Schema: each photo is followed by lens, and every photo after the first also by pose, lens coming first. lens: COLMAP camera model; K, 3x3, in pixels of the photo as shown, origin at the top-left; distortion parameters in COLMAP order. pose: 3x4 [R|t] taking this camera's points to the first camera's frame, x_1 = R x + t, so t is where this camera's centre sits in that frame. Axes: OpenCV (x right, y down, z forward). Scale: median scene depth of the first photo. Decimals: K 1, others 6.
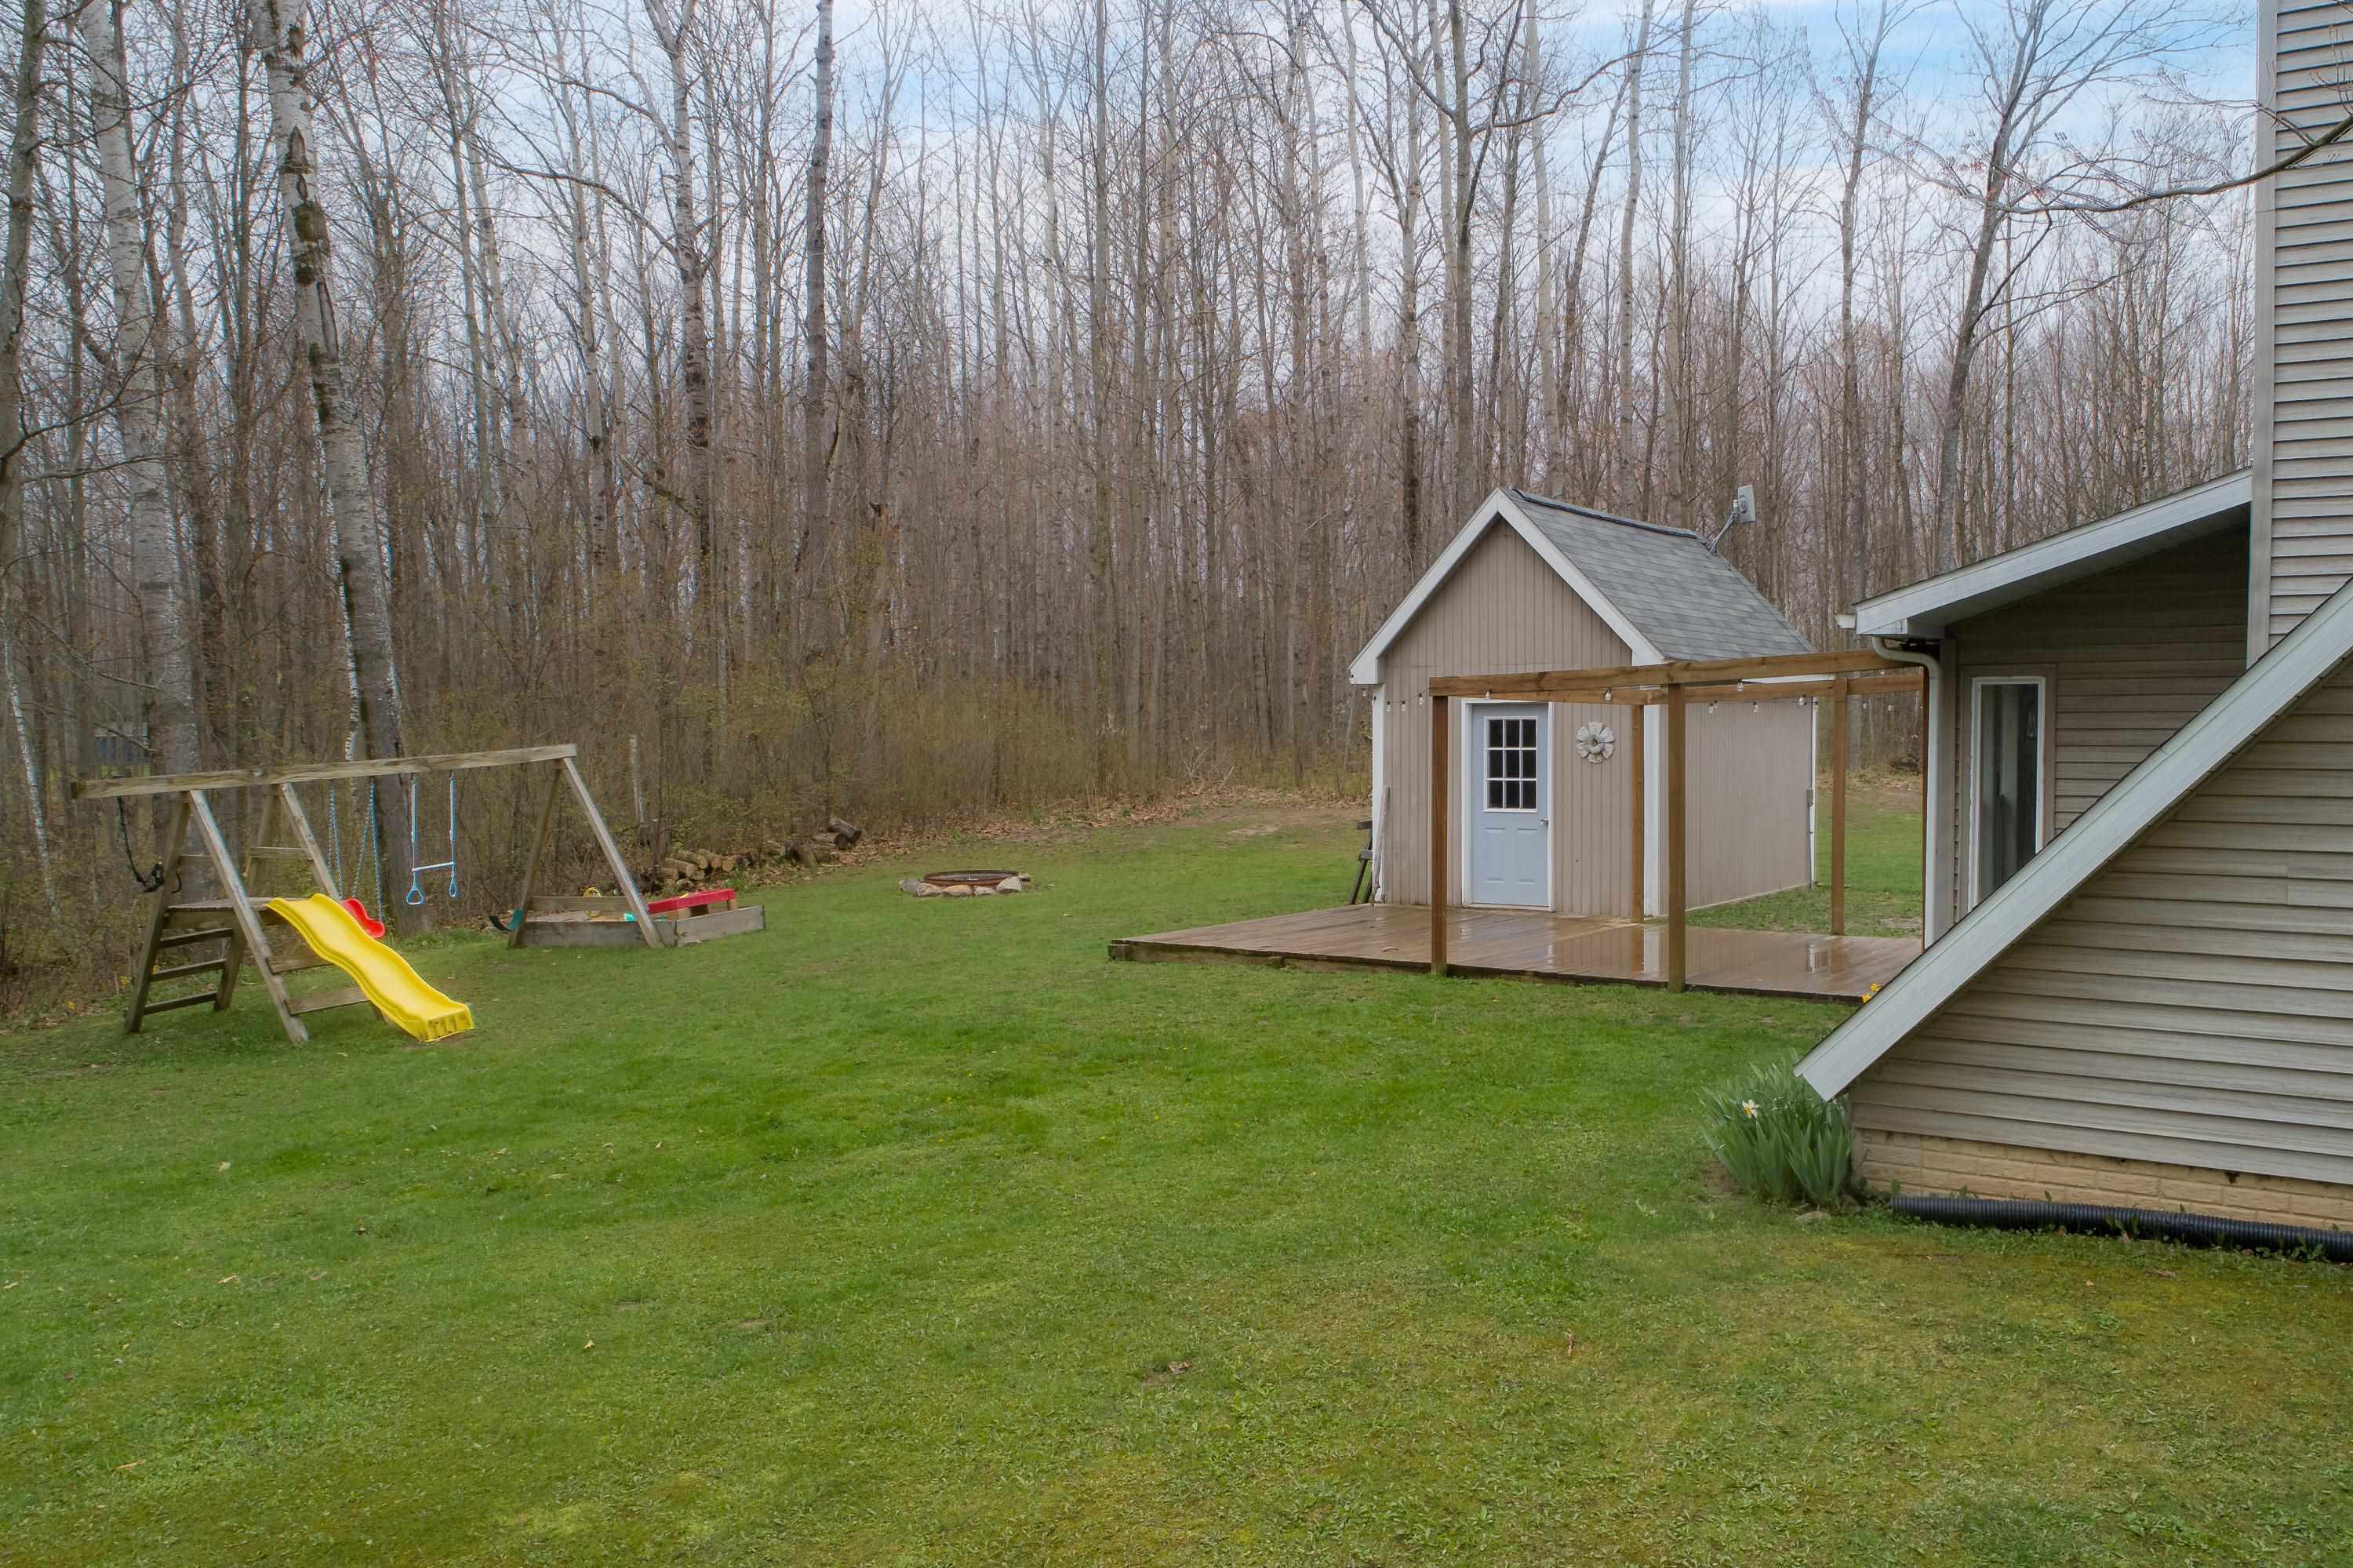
lens RADIAL K [[1577.9, 0, 1179.8], [0, 1577.9, 789.8], [0, 0, 1]] dist [-0.011855, 0.005549]
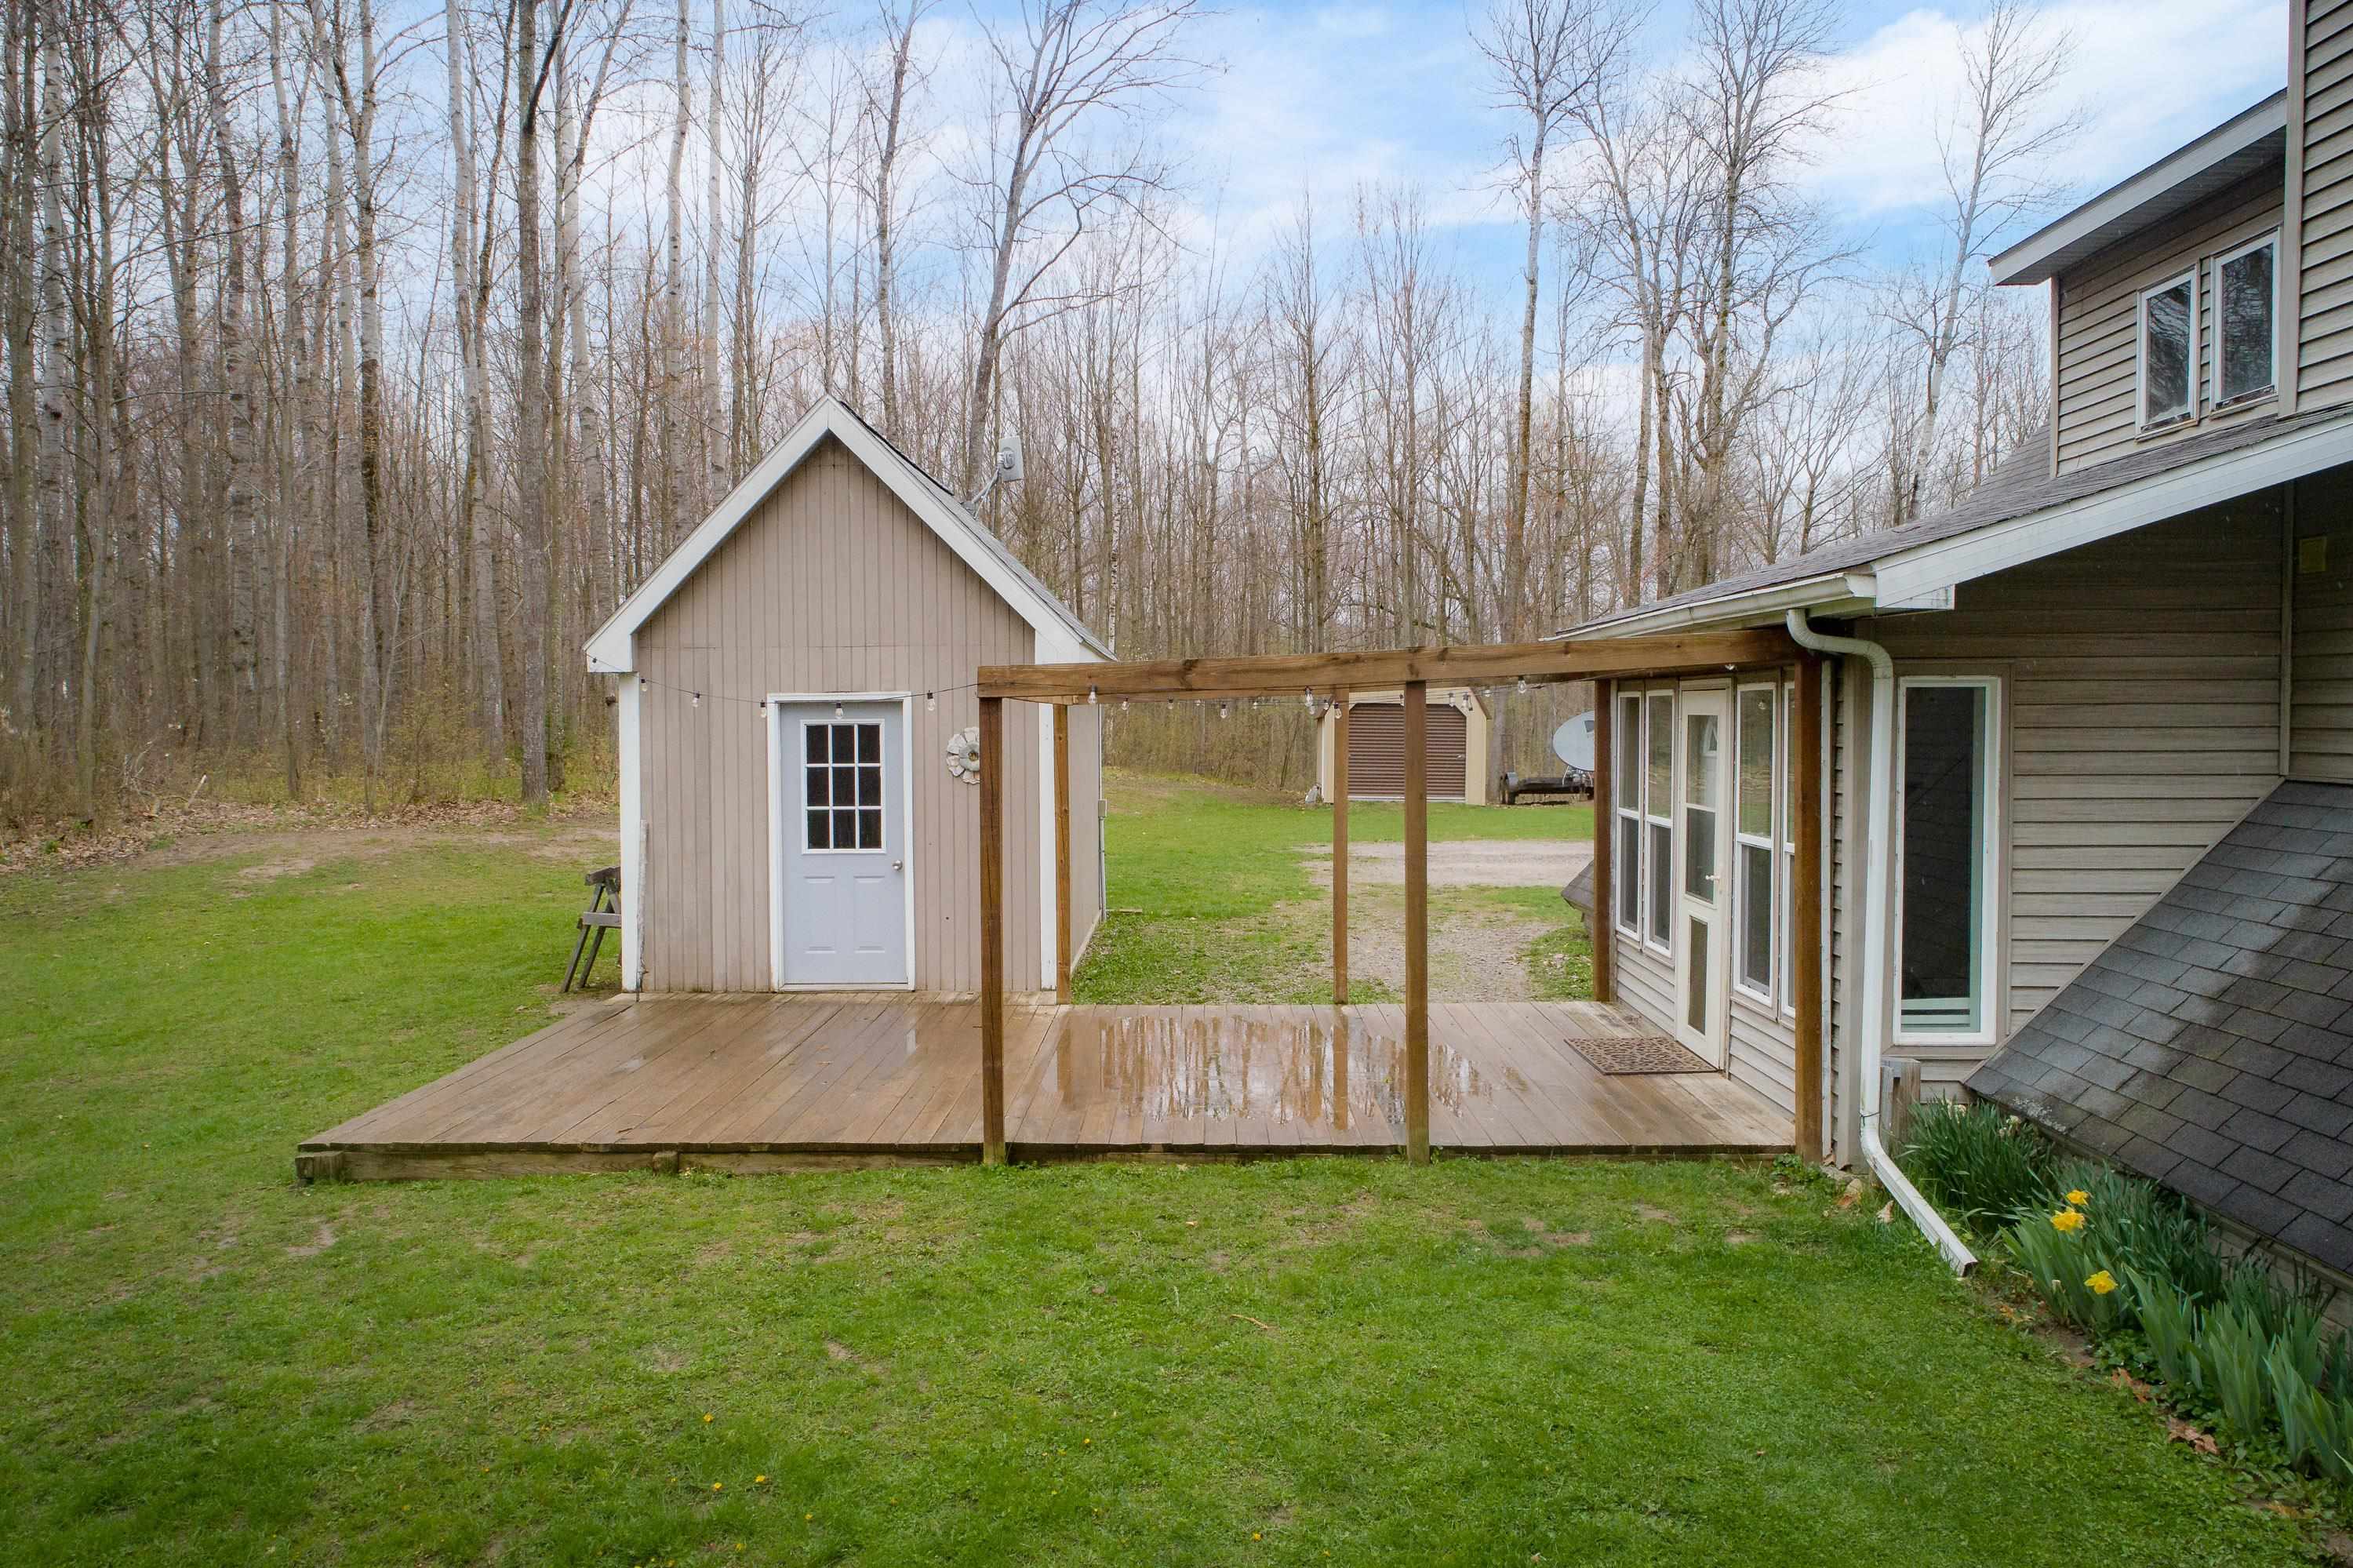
lens RADIAL K [[1693.2, 0, 1176.5], [0, 1693.2, 784.0], [0, 0, 1]] dist [-0.001366, 0.003114]
pose [[0.836603, -0.025334, 0.547224, -0.082247], [0.025932, 0.999642, 0.006633, -0.018778], [-0.547196, 0.008641, 0.836960, 0.277746]]
